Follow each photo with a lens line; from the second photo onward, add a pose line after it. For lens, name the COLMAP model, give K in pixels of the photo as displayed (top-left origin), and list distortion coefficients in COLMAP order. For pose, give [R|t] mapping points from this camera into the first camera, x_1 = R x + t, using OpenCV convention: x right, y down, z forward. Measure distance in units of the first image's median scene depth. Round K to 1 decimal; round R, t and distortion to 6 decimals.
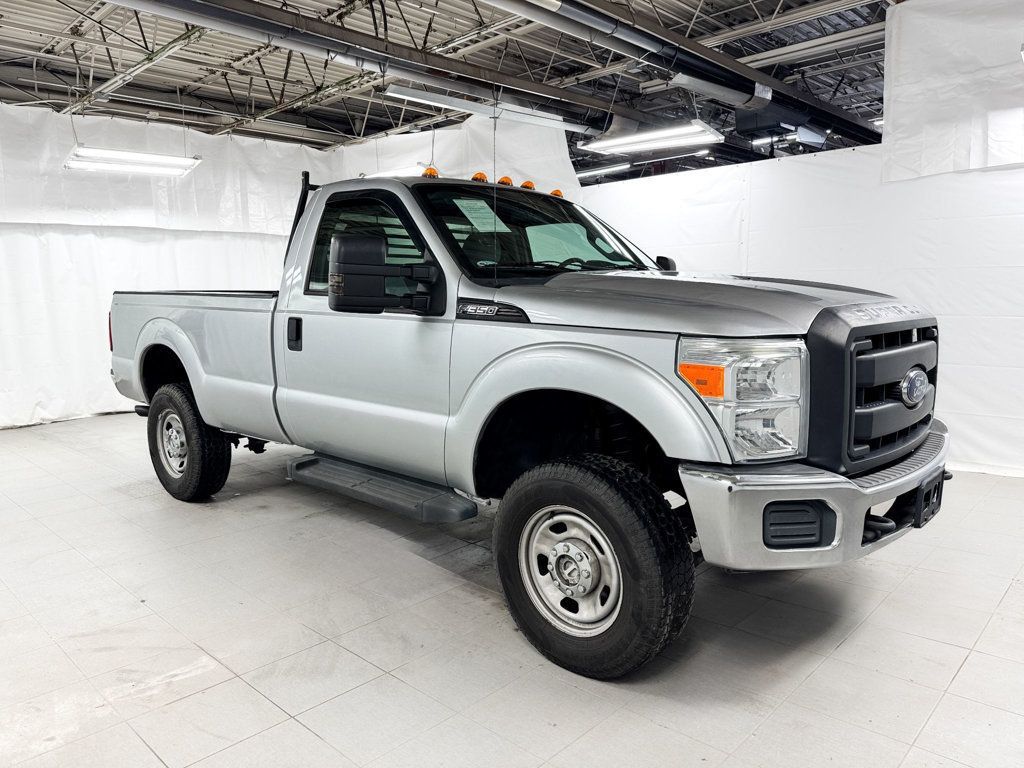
lens RADIAL K [[733.3, 0, 514.5], [0, 733.3, 367.9], [0, 0, 1]] dist [0.003579, -0.002452]
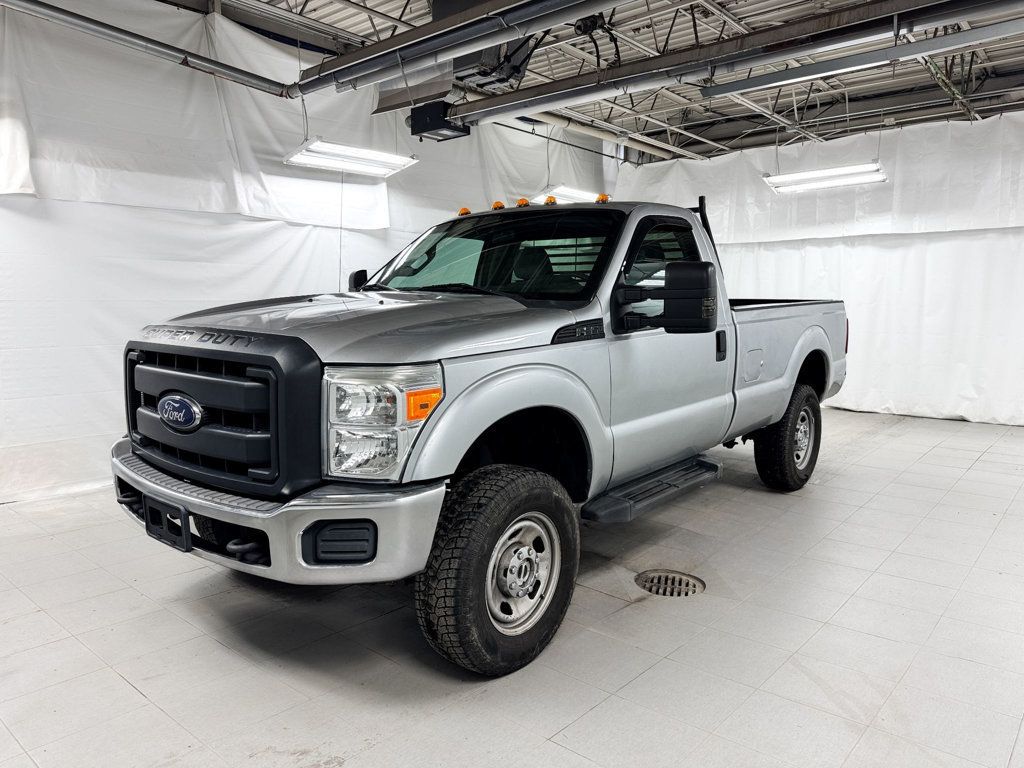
lens RADIAL K [[733.3, 0, 514.5], [0, 733.3, 367.9], [0, 0, 1]] dist [0.003579, -0.002452]
pose [[0.038993, 0.113443, -0.992779, 0.537844], [-0.105664, 0.988432, 0.108796, -0.070418], [0.993637, 0.100658, 0.050528, 0.495049]]
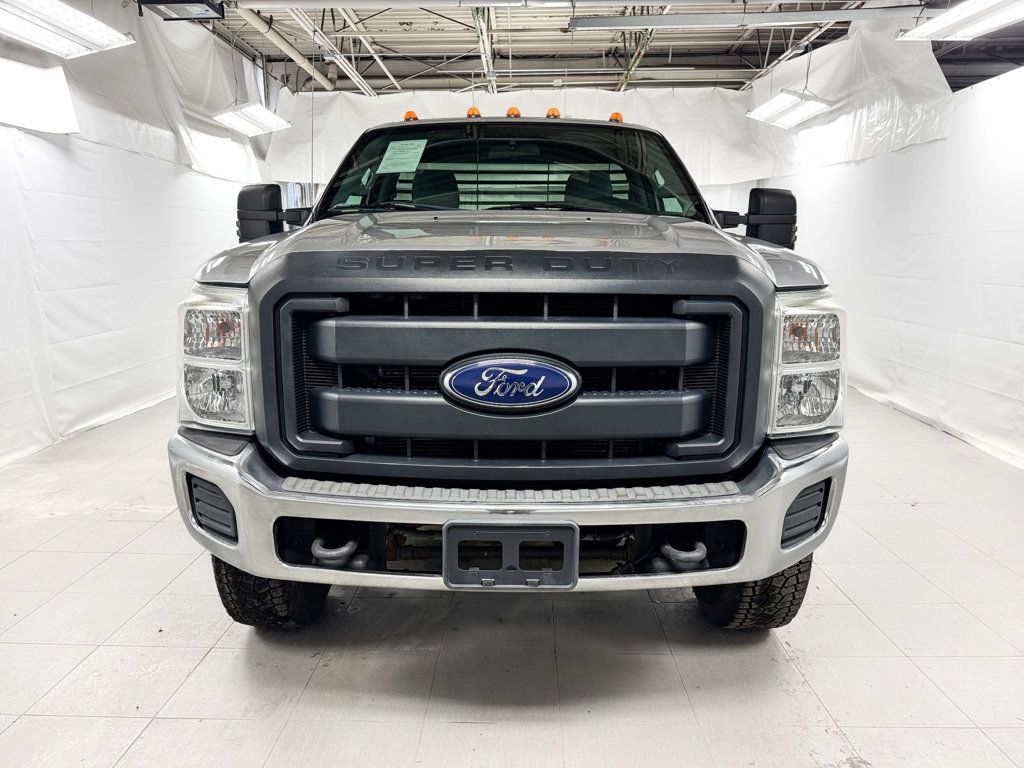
lens RADIAL K [[725.6, 0, 487.3], [0, 725.6, 382.4], [0, 0, 1]] dist [0.013238, 0.001716]
pose [[0.659774, 0.146215, -0.737102, 0.328330], [-0.087301, 0.989160, 0.118072, -0.015730], [0.746376, -0.013551, 0.665387, 0.187315]]
